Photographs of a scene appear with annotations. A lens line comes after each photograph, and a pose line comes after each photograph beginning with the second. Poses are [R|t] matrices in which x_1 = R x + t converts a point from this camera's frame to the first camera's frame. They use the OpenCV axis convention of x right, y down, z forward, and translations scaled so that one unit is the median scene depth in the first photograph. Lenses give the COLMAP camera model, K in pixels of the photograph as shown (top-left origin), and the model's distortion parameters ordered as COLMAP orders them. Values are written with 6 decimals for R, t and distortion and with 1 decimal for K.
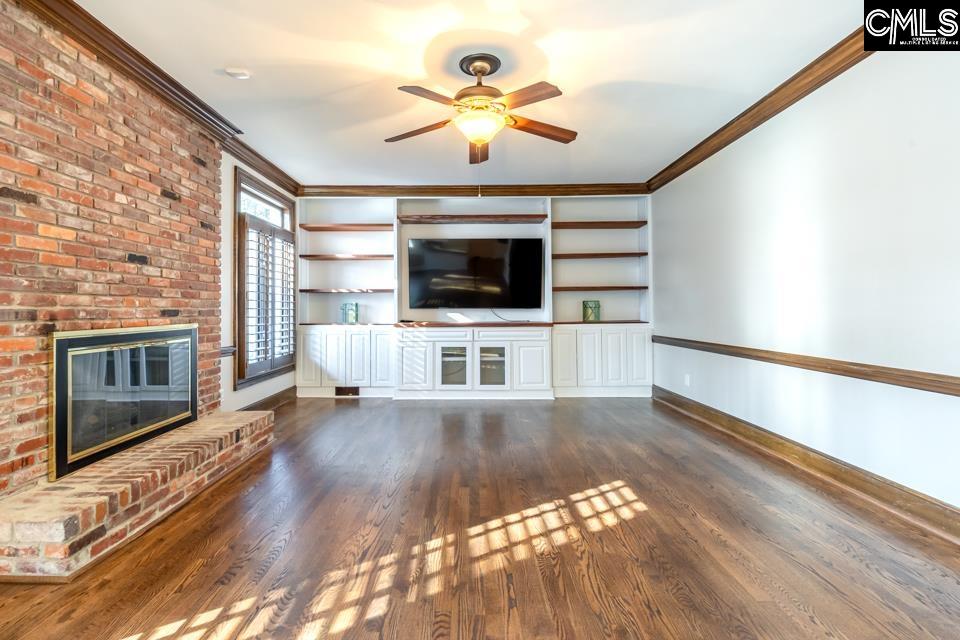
lens RADIAL K [[438.9, 0, 478.4], [0, 438.9, 312.6], [0, 0, 1]] dist [-0.000892, -0.002046]
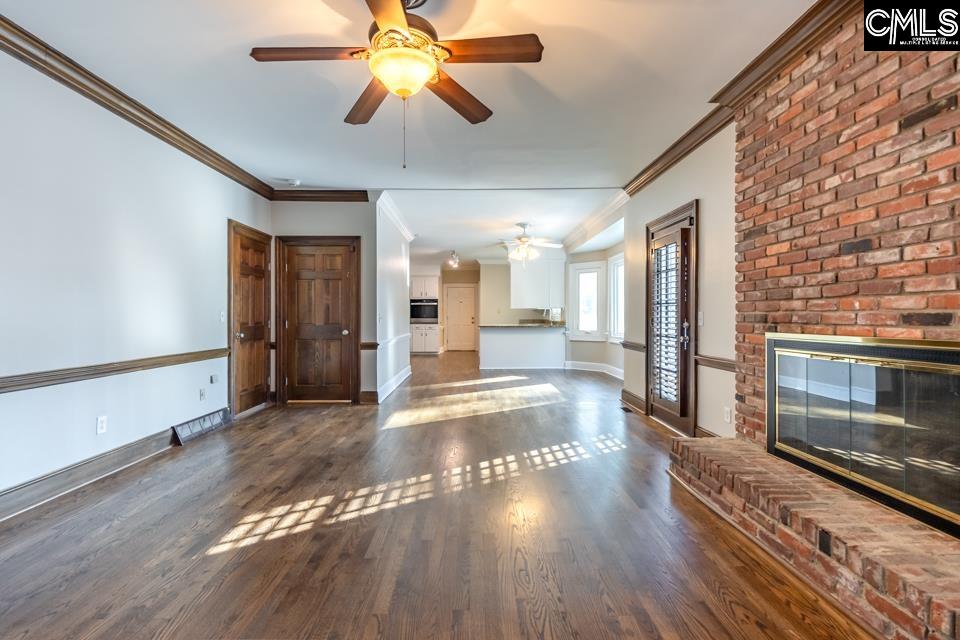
lens RADIAL K [[438.9, 0, 475.9], [0, 438.9, 315.9], [0, 0, 1]] dist [-0.000892, -0.002046]
pose [[-0.999797, 0.006580, 0.019018, -0.149653], [0.006705, 0.999956, 0.006519, -0.013476], [-0.018974, 0.006645, -0.999798, 1.934208]]
